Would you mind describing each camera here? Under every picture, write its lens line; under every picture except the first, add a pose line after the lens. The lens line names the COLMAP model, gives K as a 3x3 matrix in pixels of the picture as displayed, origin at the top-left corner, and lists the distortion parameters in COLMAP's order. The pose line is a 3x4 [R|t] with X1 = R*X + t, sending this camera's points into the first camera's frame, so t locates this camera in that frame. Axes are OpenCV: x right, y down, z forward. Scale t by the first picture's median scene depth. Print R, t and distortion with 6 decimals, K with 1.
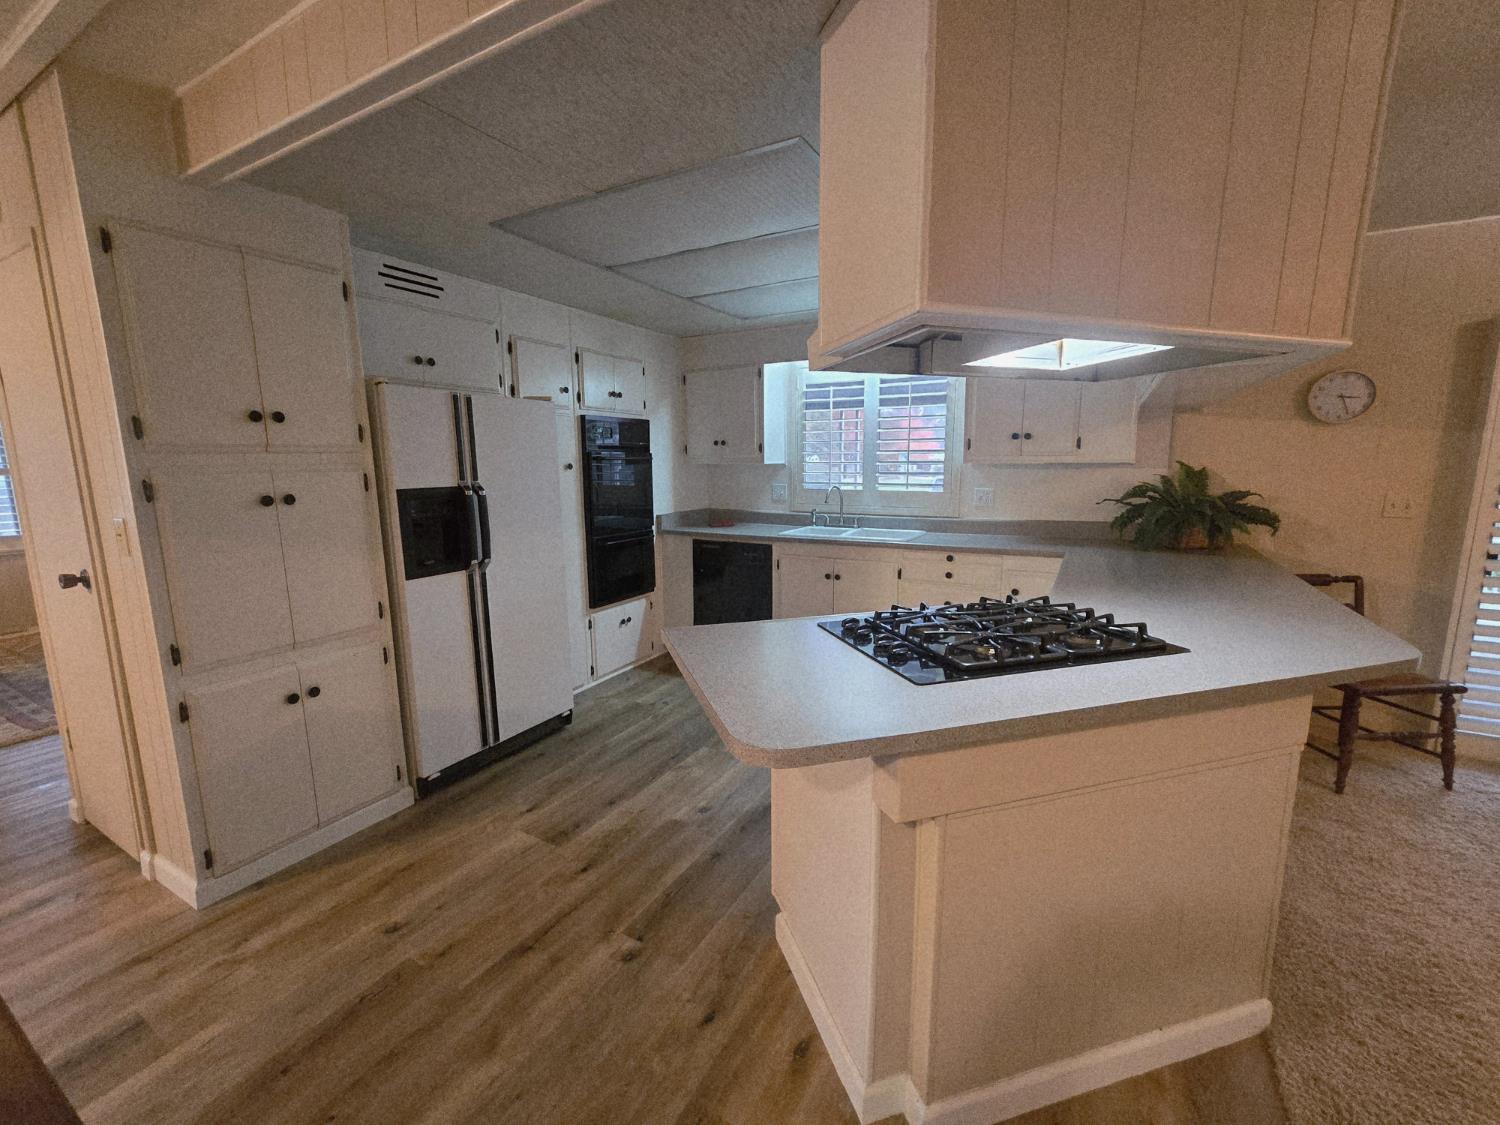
lens RADIAL K [[618.2, 0, 745.5], [0, 618.2, 559.0], [0, 0, 1]] dist [-0.003294, 0.000304]
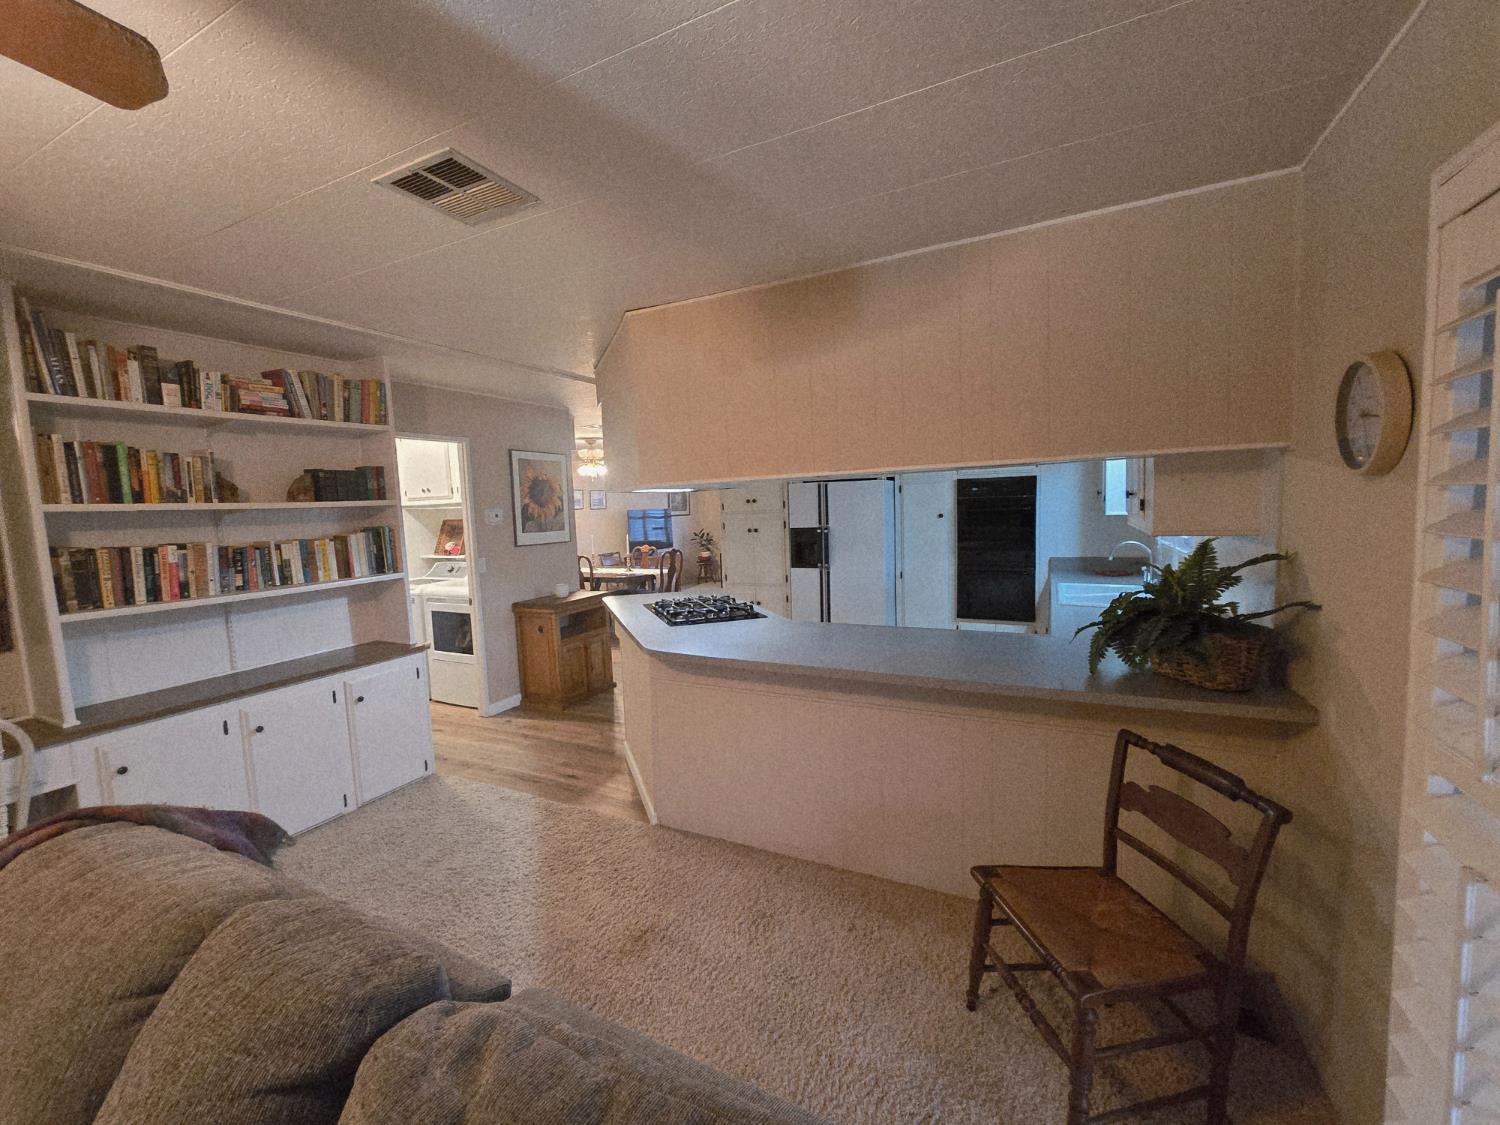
lens RADIAL K [[618.2, 0, 746.6], [0, 618.2, 561.7], [0, 0, 1]] dist [-0.003294, 0.000304]
pose [[0.056278, 0.102072, -0.993184, 1.223608], [-0.125862, 0.987550, 0.094361, -0.129202], [0.990450, 0.119693, 0.068424, 0.480645]]
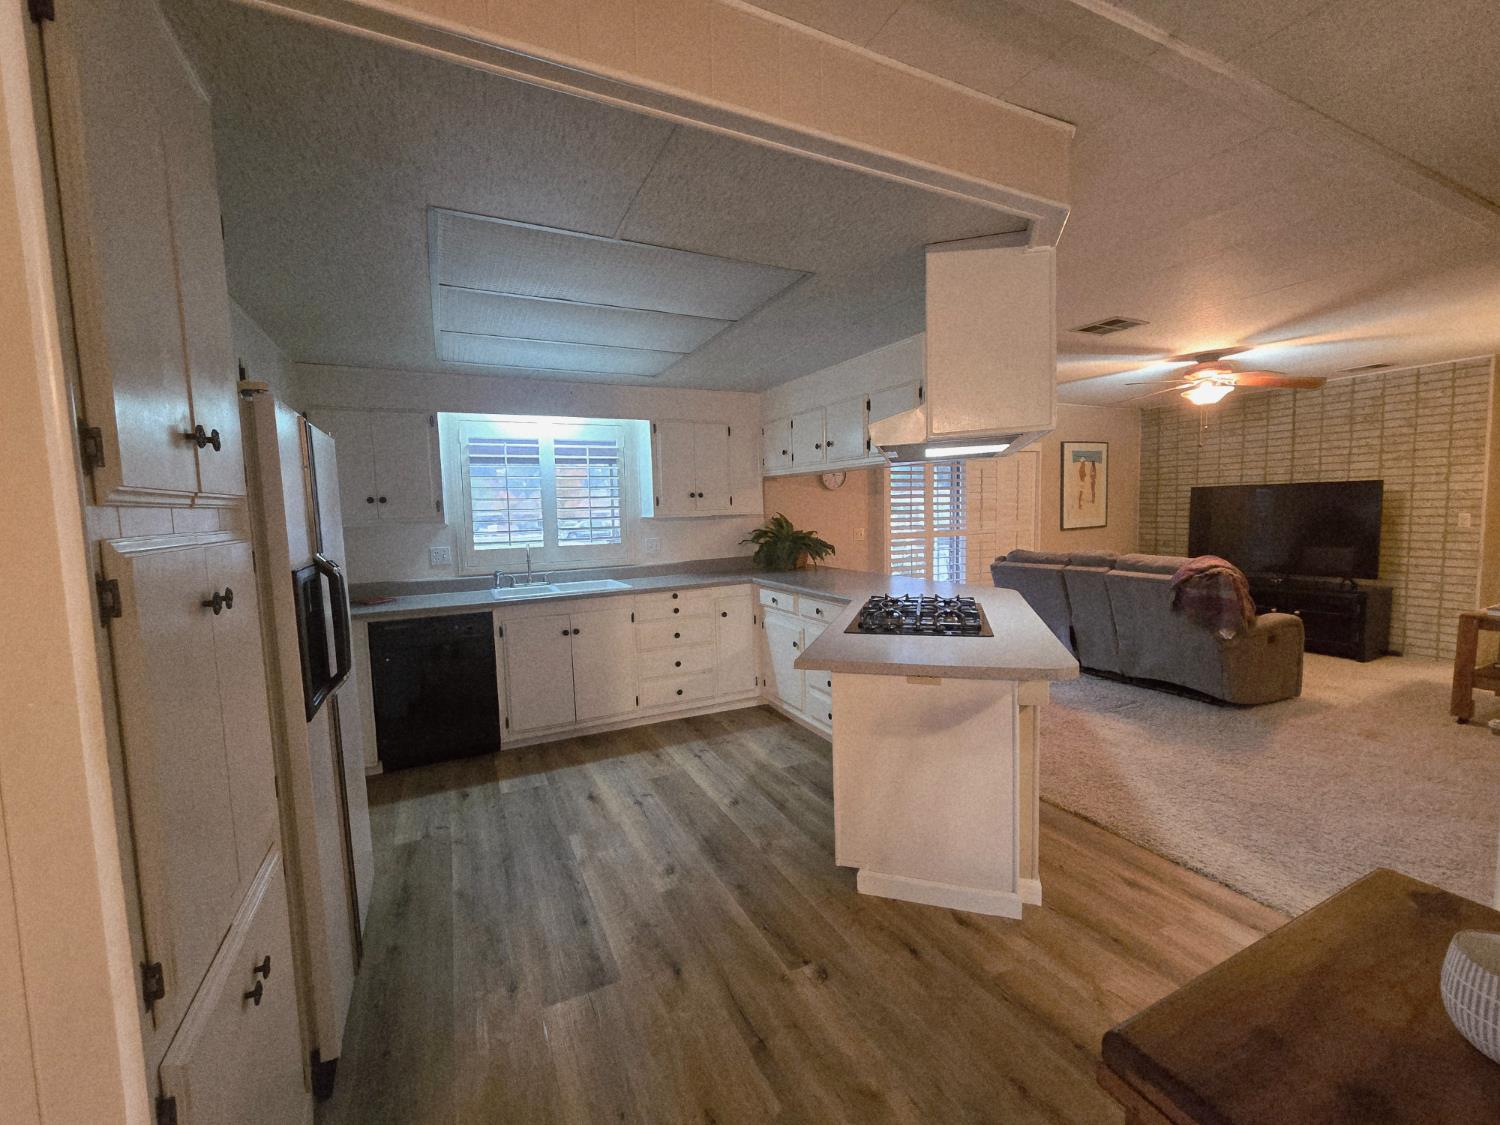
lens RADIAL K [[618.2, 0, 734.8], [0, 618.2, 558.0], [0, 0, 1]] dist [-0.003294, 0.000304]
pose [[0.561194, -0.074010, 0.824369, -0.593806], [0.152509, 0.988187, -0.015104, -0.038888], [-0.813513, 0.134200, 0.565851, 0.230663]]
